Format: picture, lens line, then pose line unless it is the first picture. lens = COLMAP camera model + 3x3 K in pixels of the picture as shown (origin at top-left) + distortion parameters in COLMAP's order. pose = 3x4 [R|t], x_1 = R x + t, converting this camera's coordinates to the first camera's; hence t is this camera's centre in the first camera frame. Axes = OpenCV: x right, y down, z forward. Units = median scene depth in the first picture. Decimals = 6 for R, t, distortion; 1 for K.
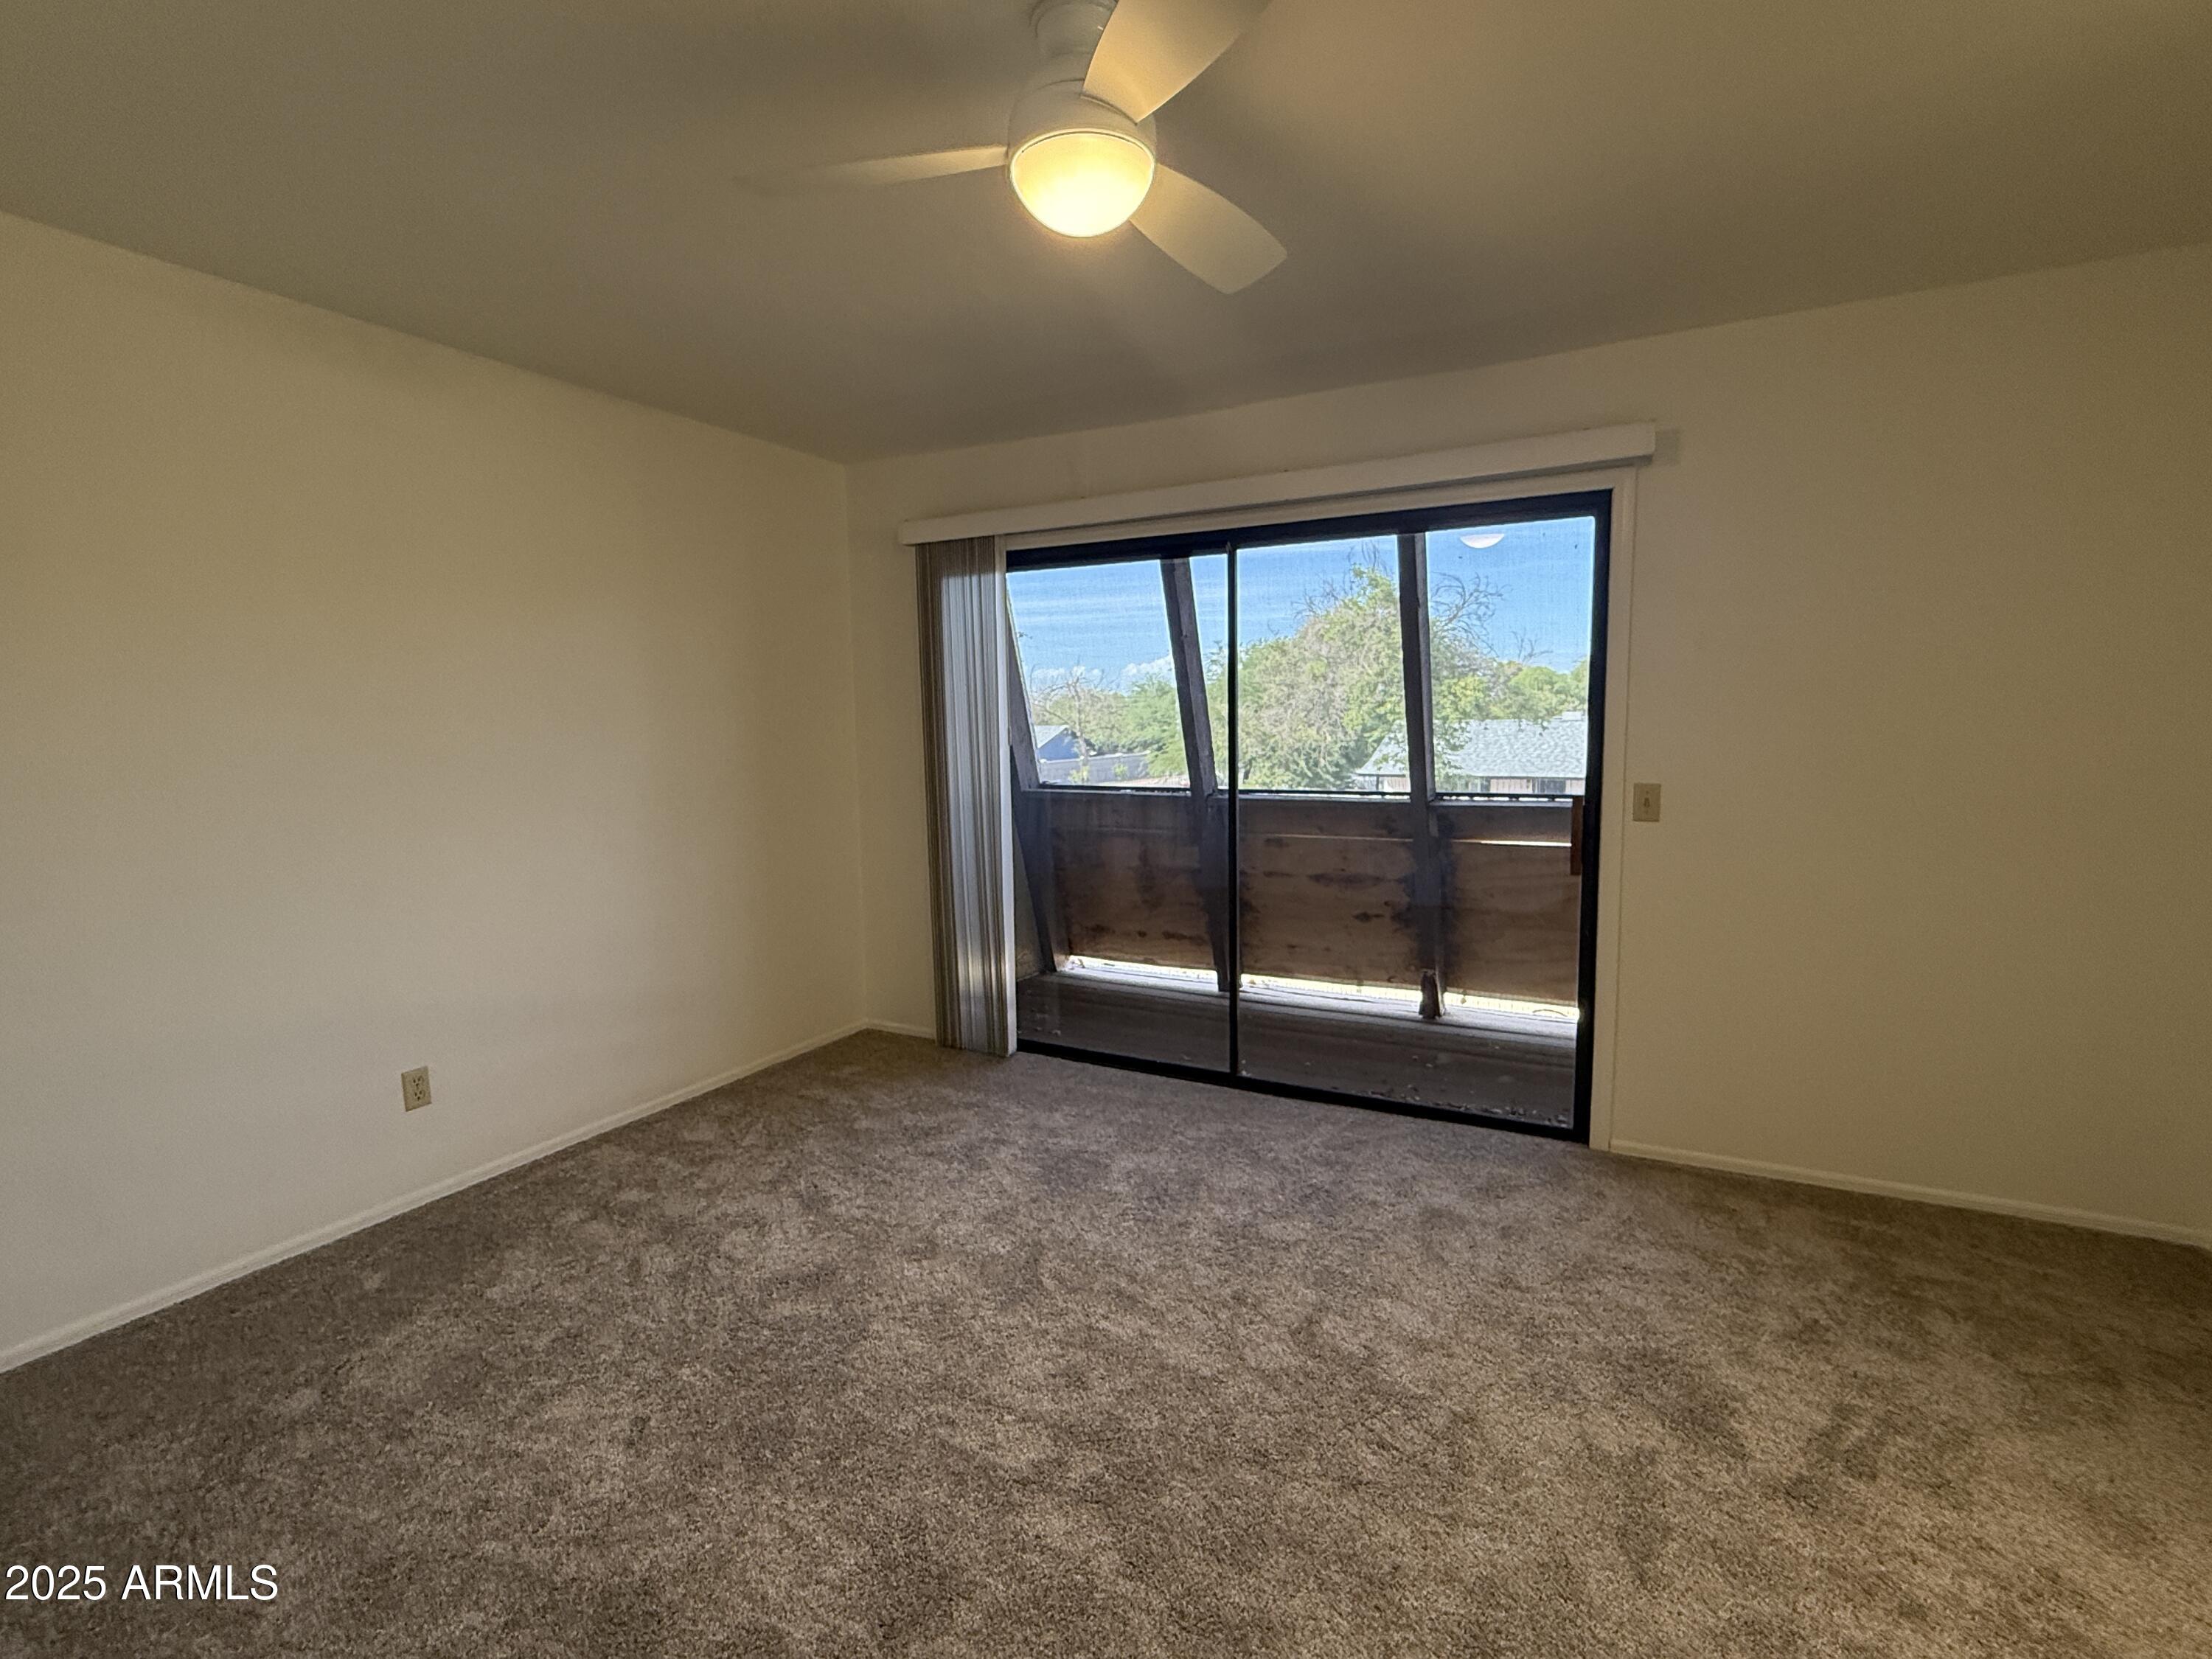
lens RADIAL K [[1020.3, 0, 1105.1], [0, 1020.3, 829.3], [0, 0, 1]] dist [0.000431, 0.000188]
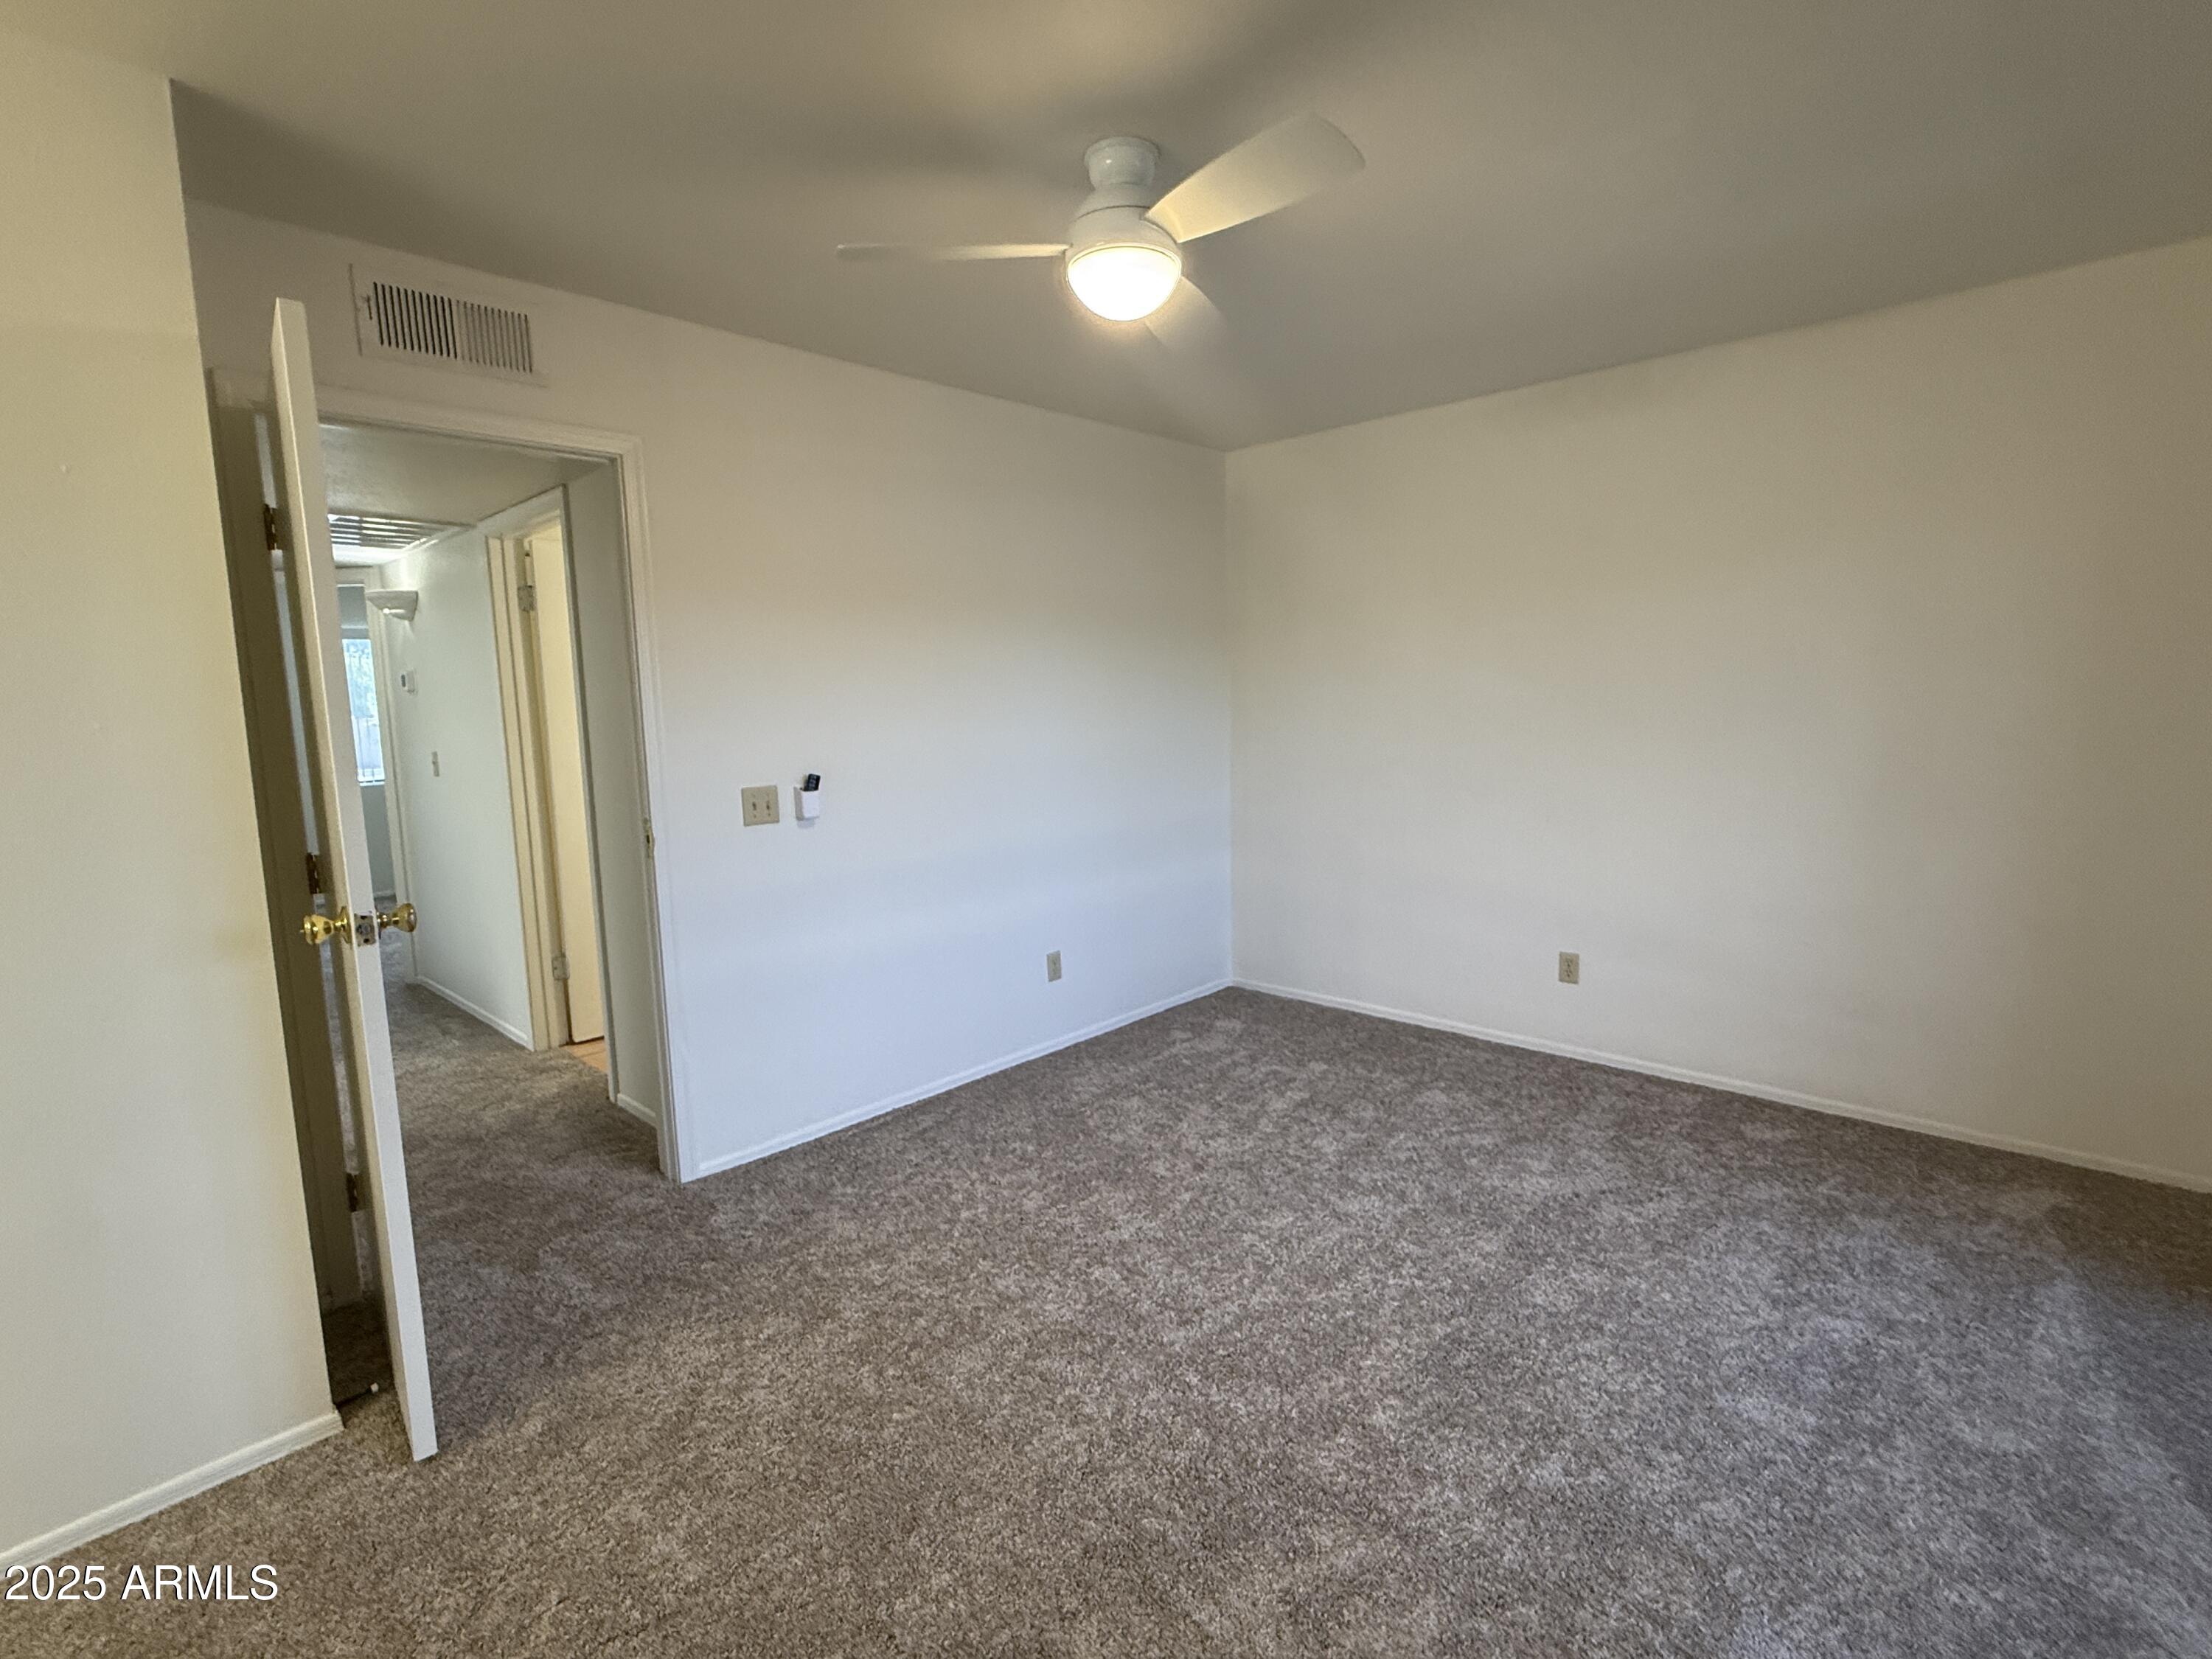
lens RADIAL K [[1020.3, 0, 1107.2], [0, 1020.3, 820.5], [0, 0, 1]] dist [0.000431, 0.000188]
pose [[-0.246281, 0.132876, -0.960047, 0.673506], [-0.077008, 0.984743, 0.156049, -0.084850], [0.966134, 0.112363, -0.232291, 0.702838]]
